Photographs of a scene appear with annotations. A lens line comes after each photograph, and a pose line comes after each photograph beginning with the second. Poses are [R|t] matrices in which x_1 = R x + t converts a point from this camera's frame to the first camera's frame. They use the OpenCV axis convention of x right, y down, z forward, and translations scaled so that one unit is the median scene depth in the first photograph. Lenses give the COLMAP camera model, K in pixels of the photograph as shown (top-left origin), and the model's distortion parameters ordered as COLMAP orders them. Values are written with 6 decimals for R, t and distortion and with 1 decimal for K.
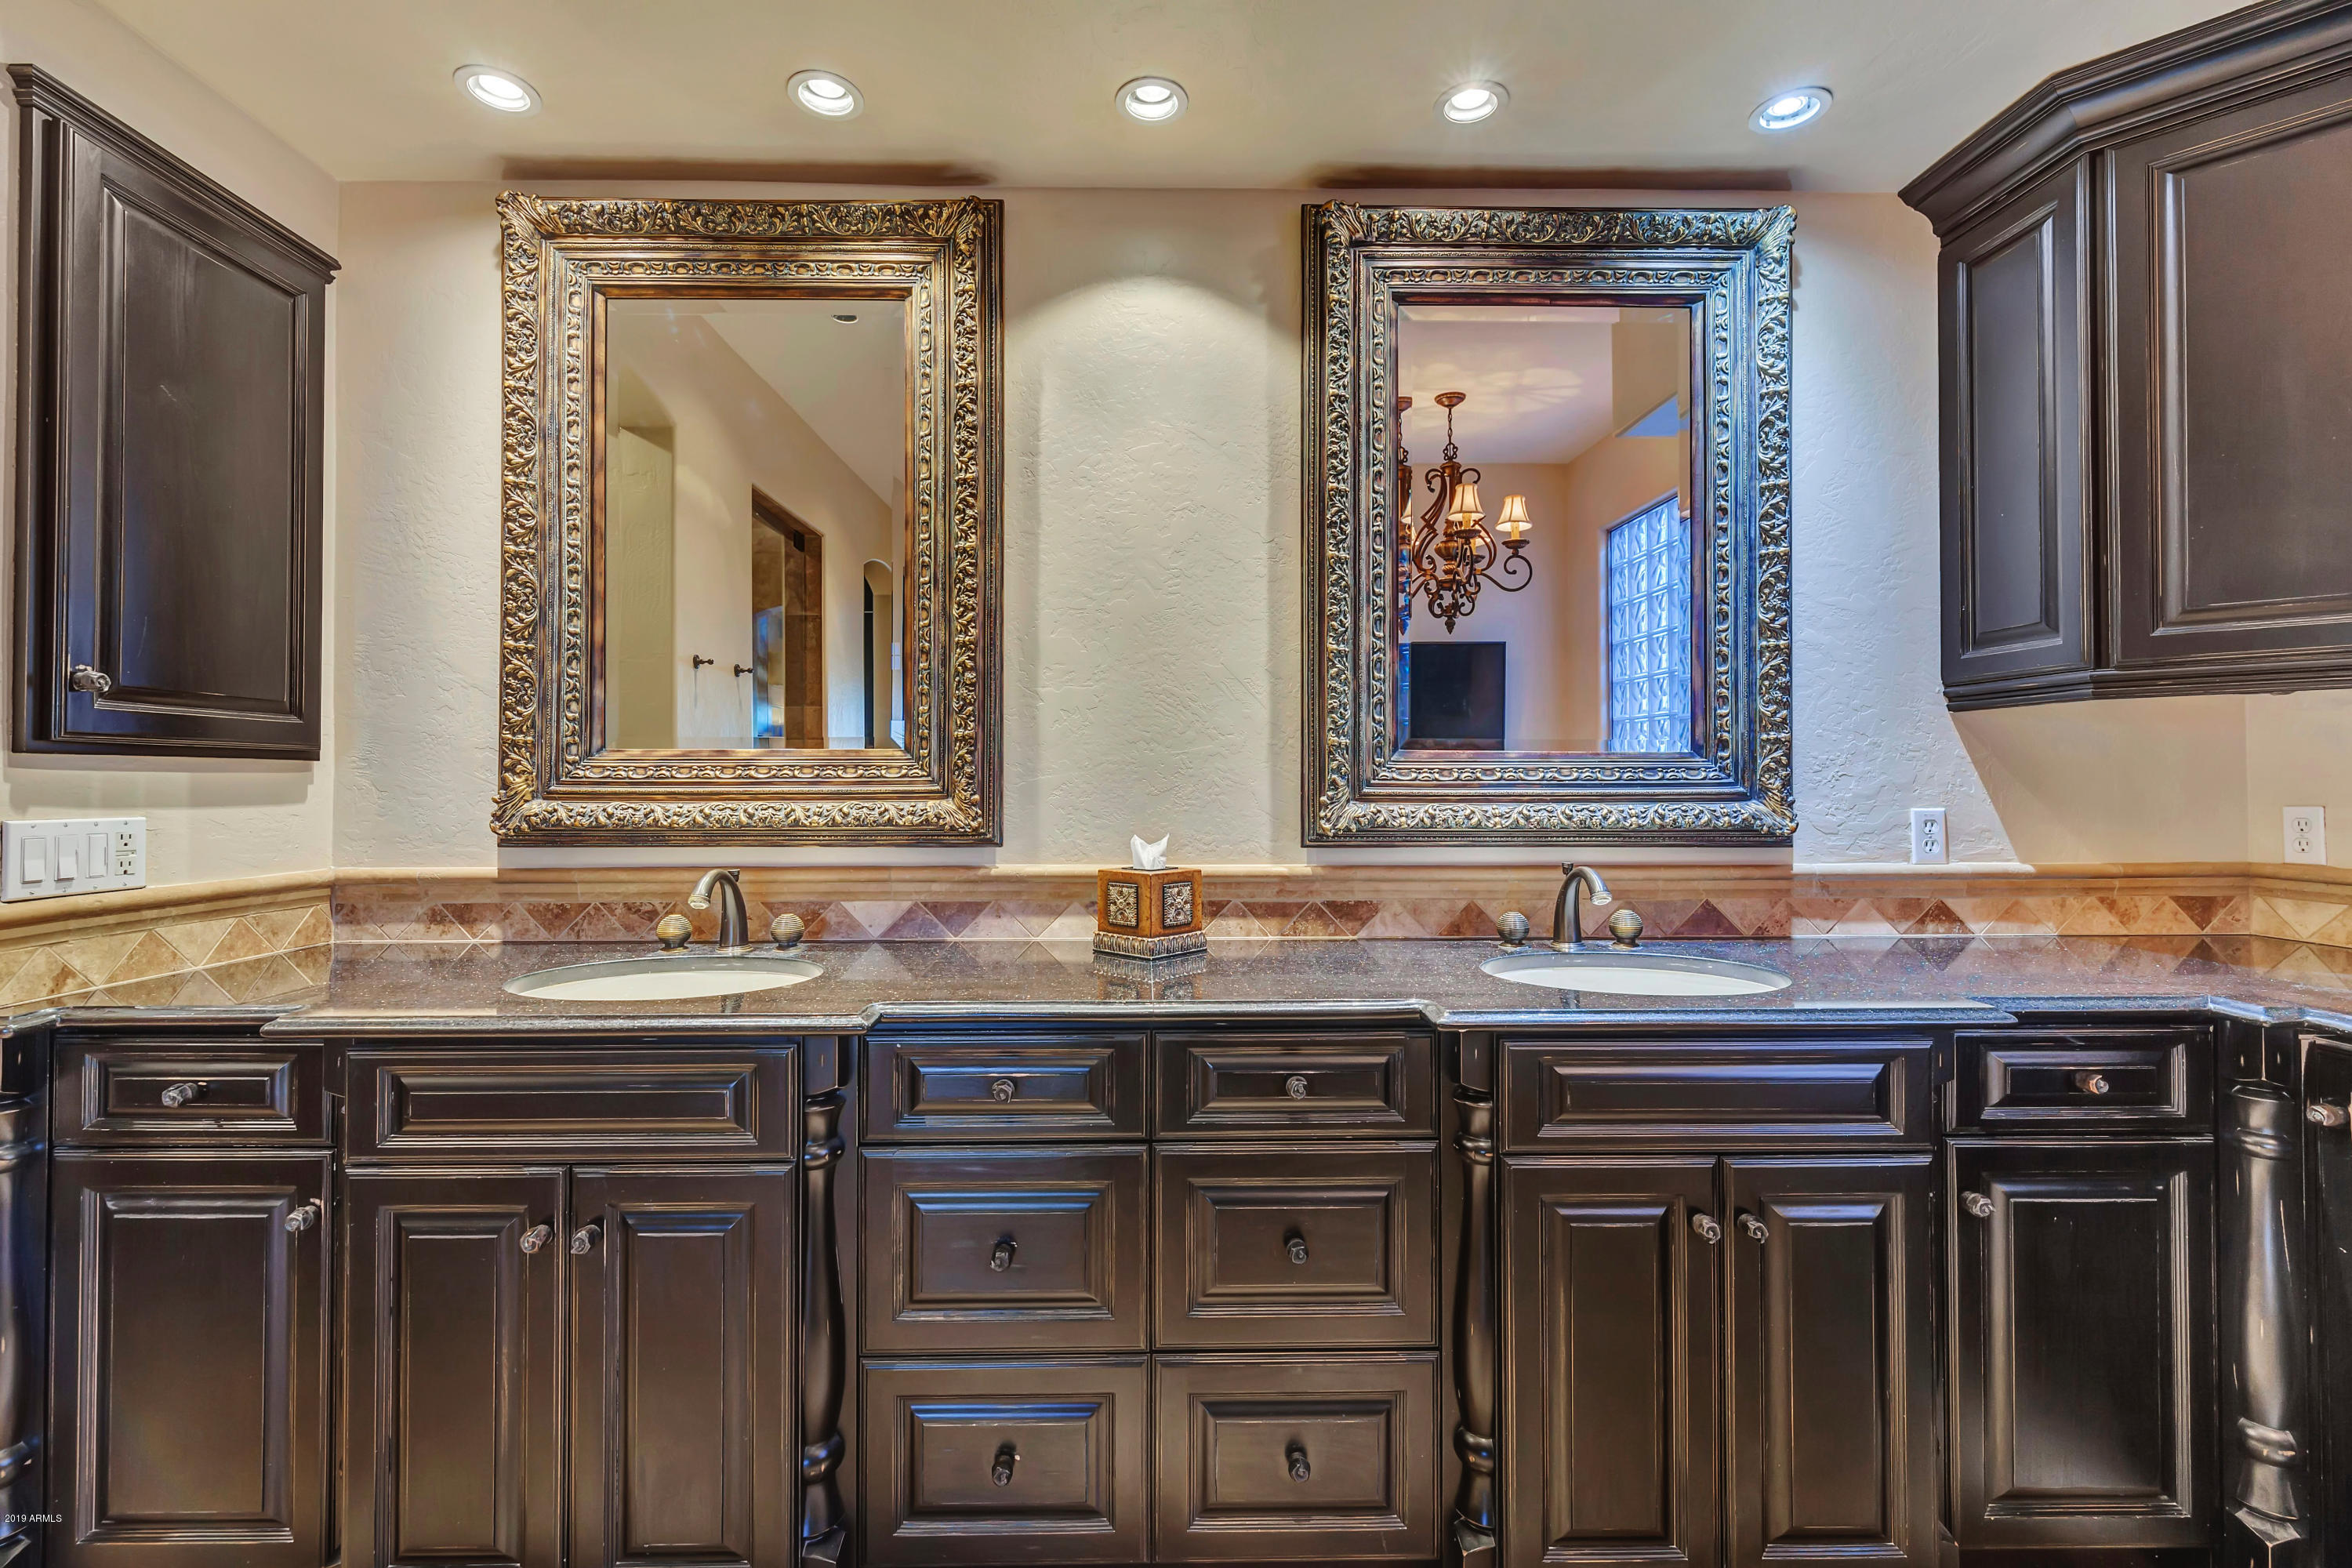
lens RADIAL K [[1014.3, 0, 1165.6], [0, 1014.3, 771.4], [0, 0, 1]] dist [-0.000633, -0.000105]
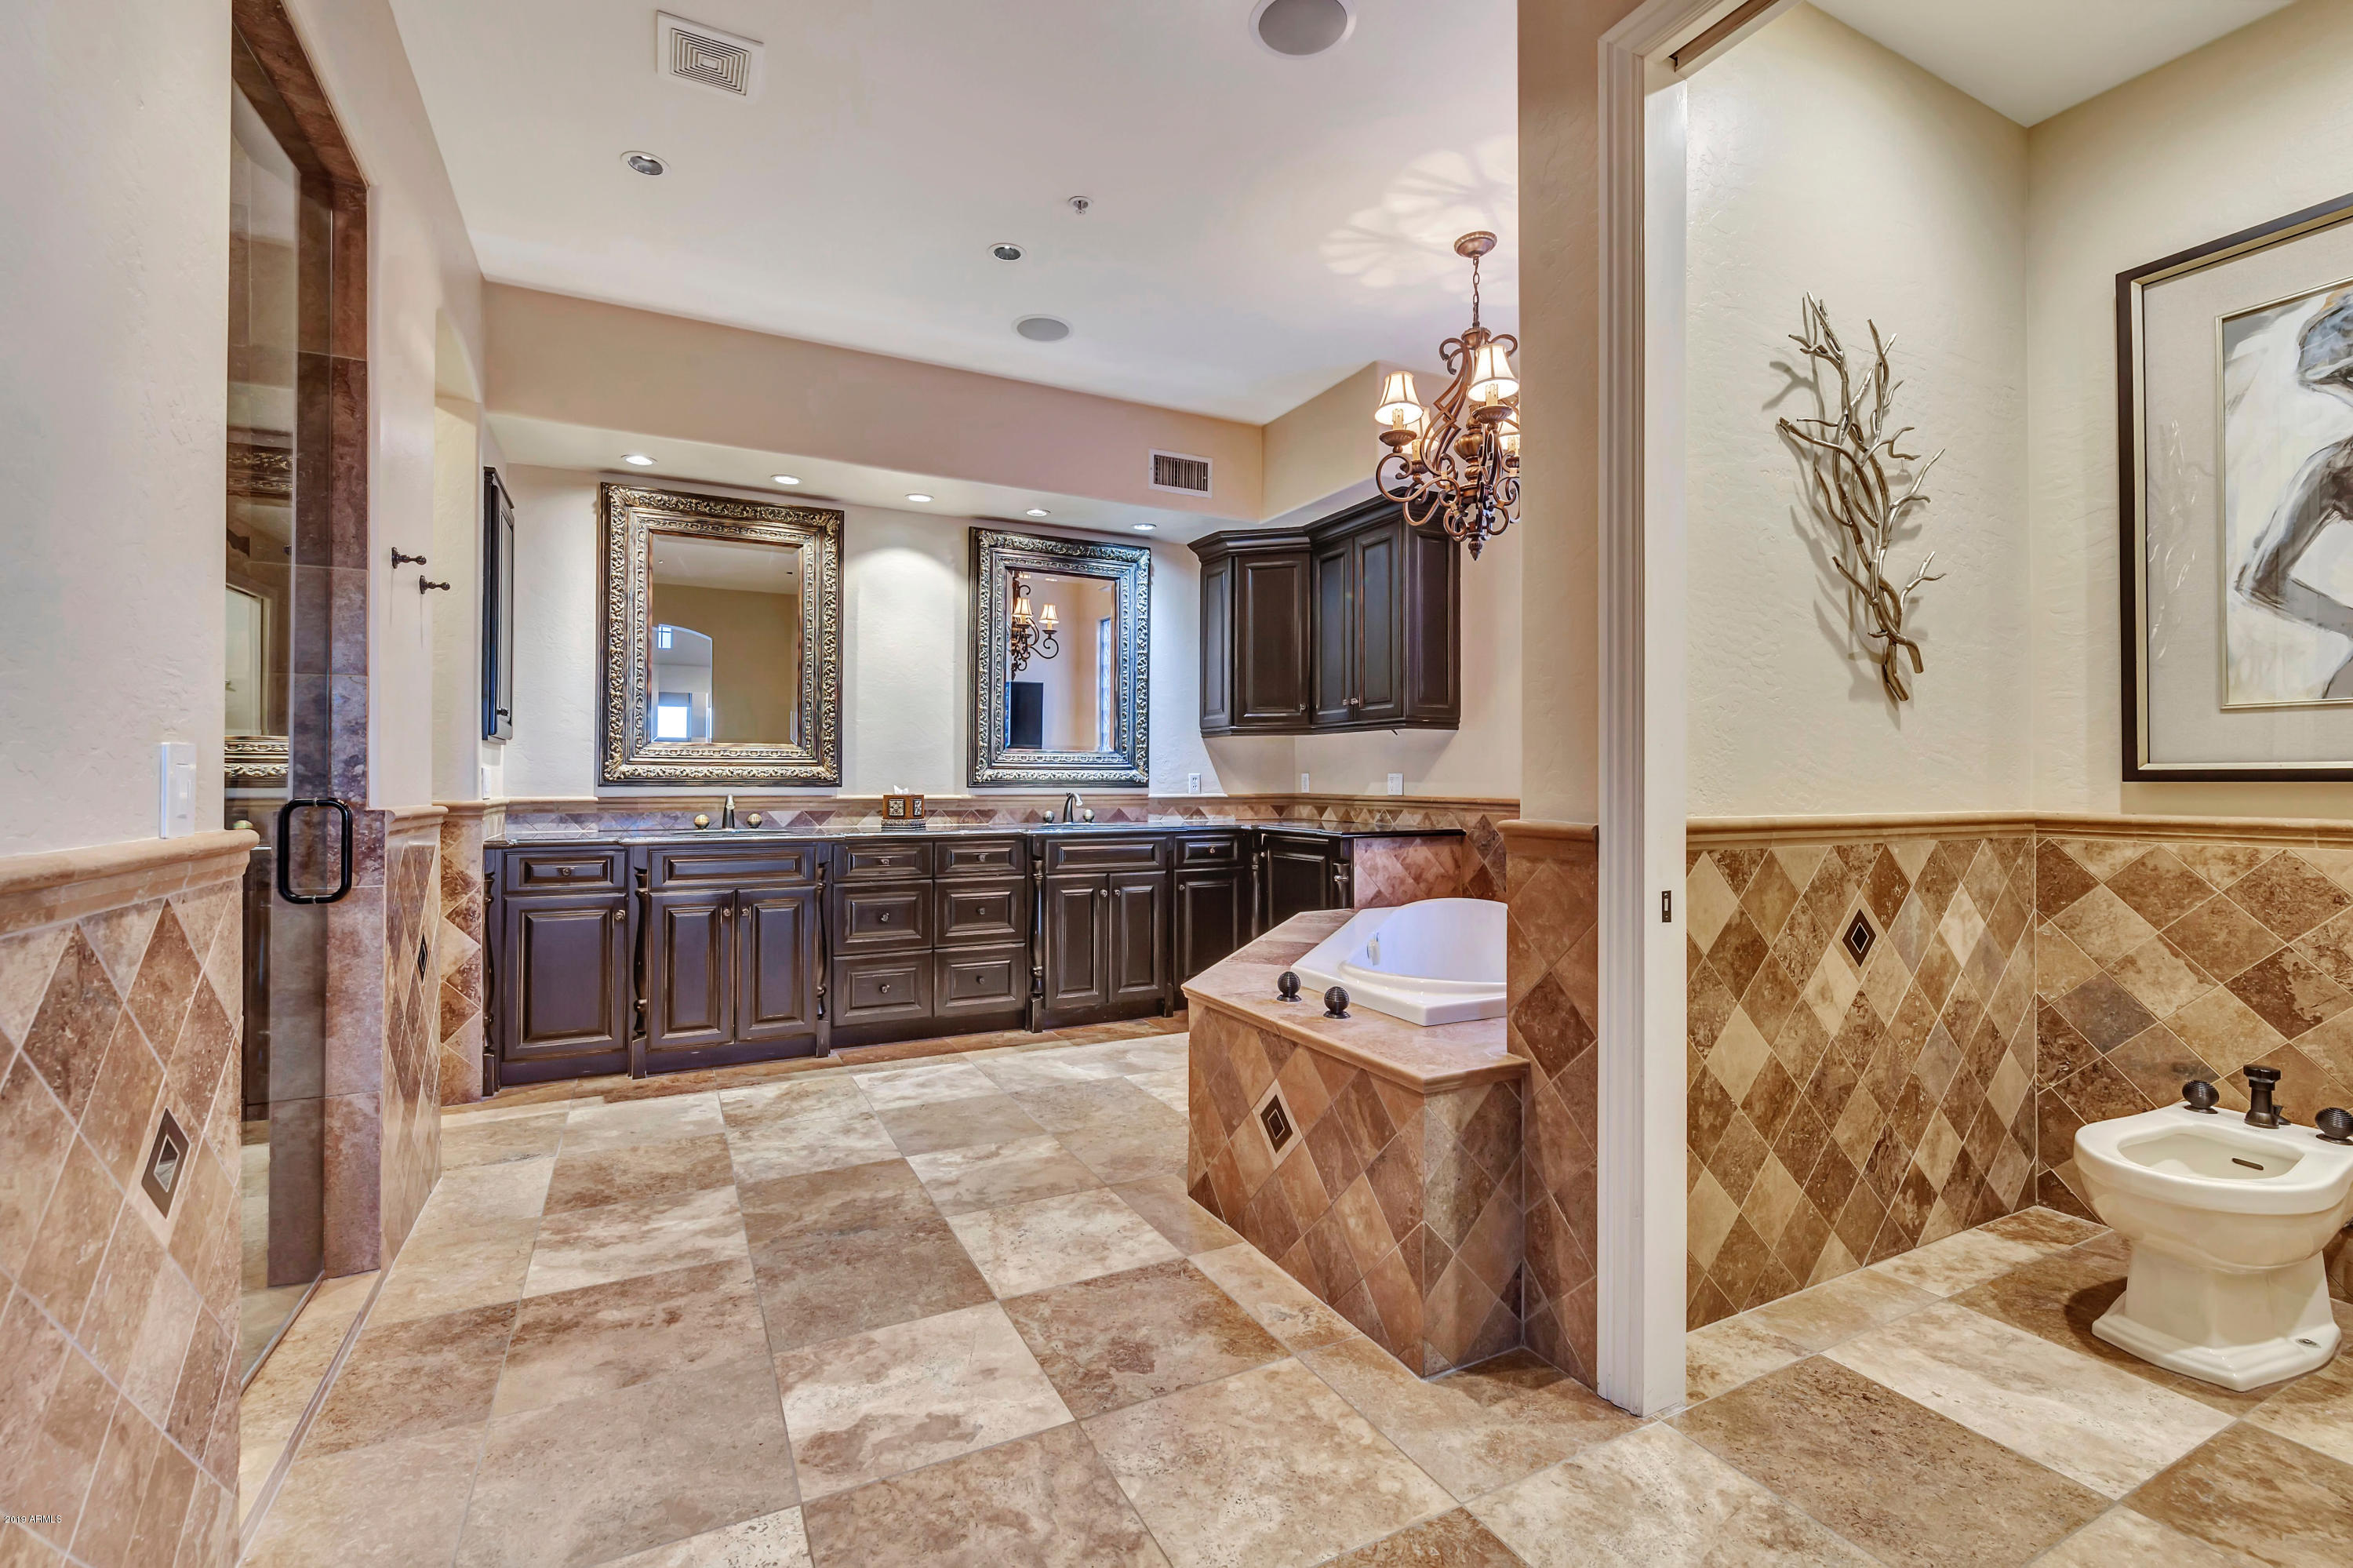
lens RADIAL K [[1014.8, 0, 1180.8], [0, 1014.8, 775.5], [0, 0, 1]] dist [-0.000633, -0.000105]
pose [[0.894338, 0.005691, 0.447356, -0.514340], [-0.008595, 0.999953, 0.004461, 0.030701], [-0.447309, -0.007834, 0.894345, -1.464524]]
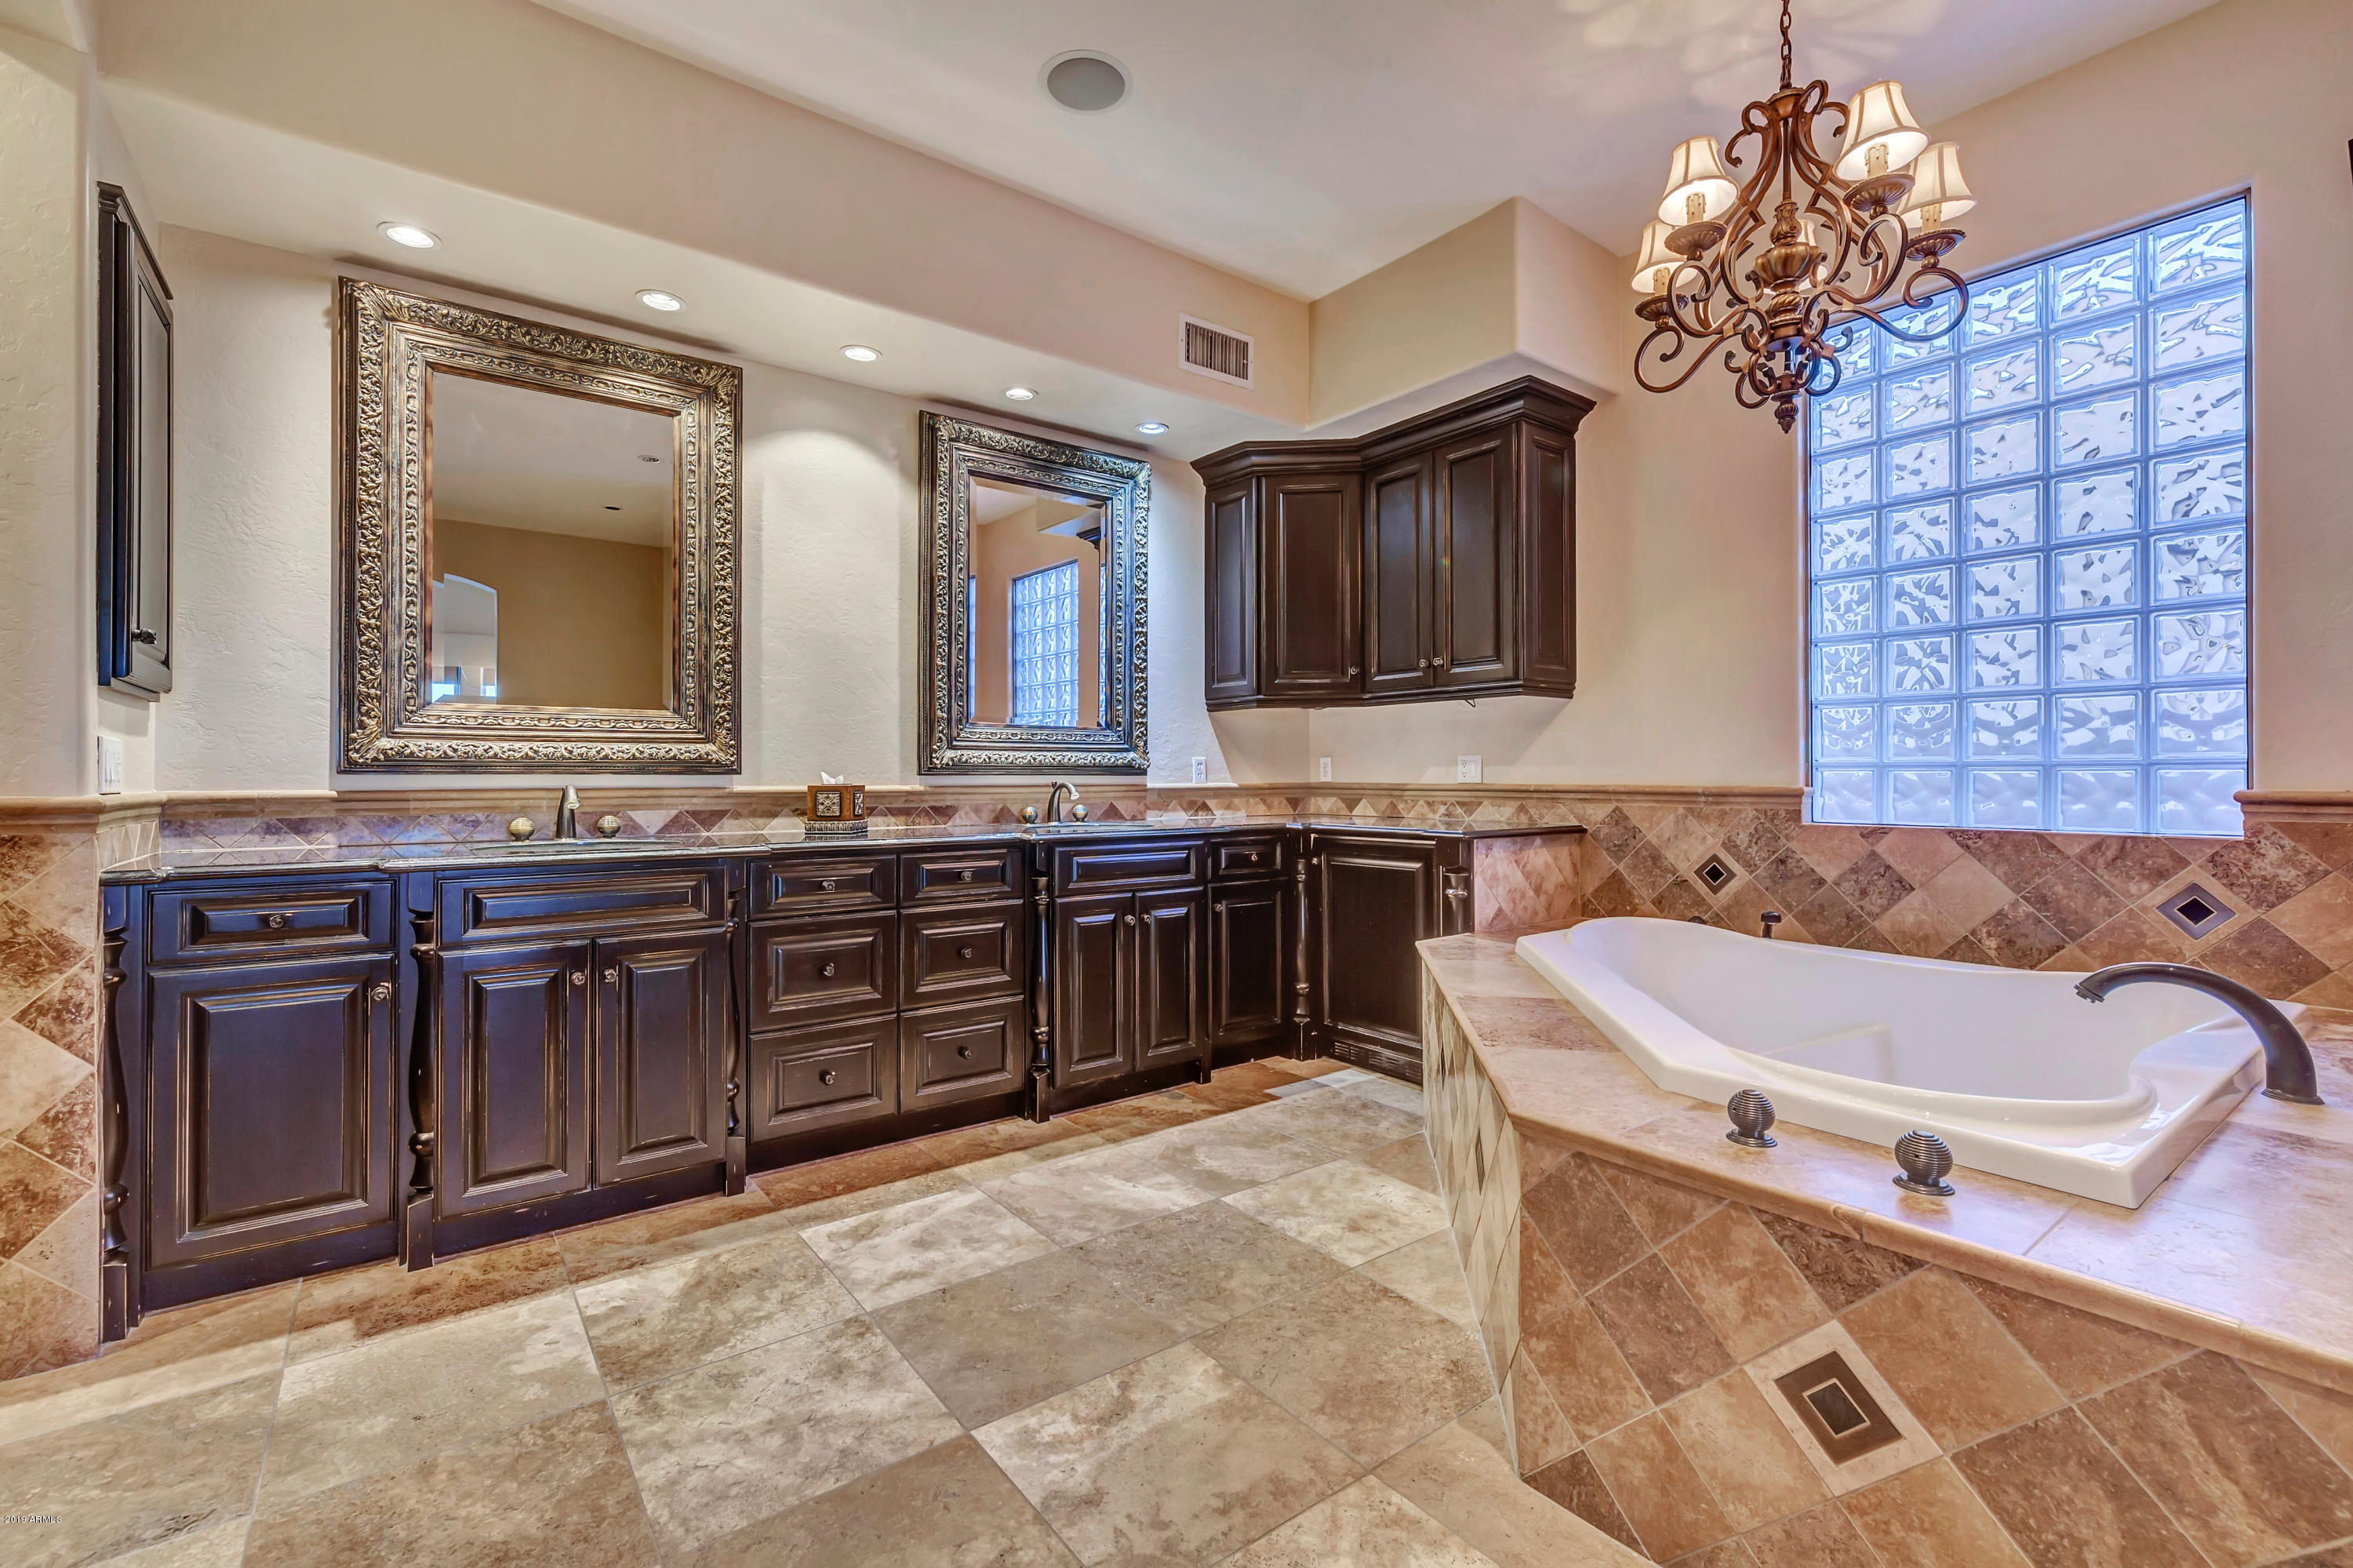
lens RADIAL K [[1014.8, 0, 1177.6], [0, 1014.8, 775.1], [0, 0, 1]] dist [-0.000633, -0.000105]
pose [[0.803511, 0.000294, 0.595290, -0.563938], [-0.005836, 0.999956, 0.007384, 0.060022], [-0.595261, -0.009408, 0.803477, -0.697674]]
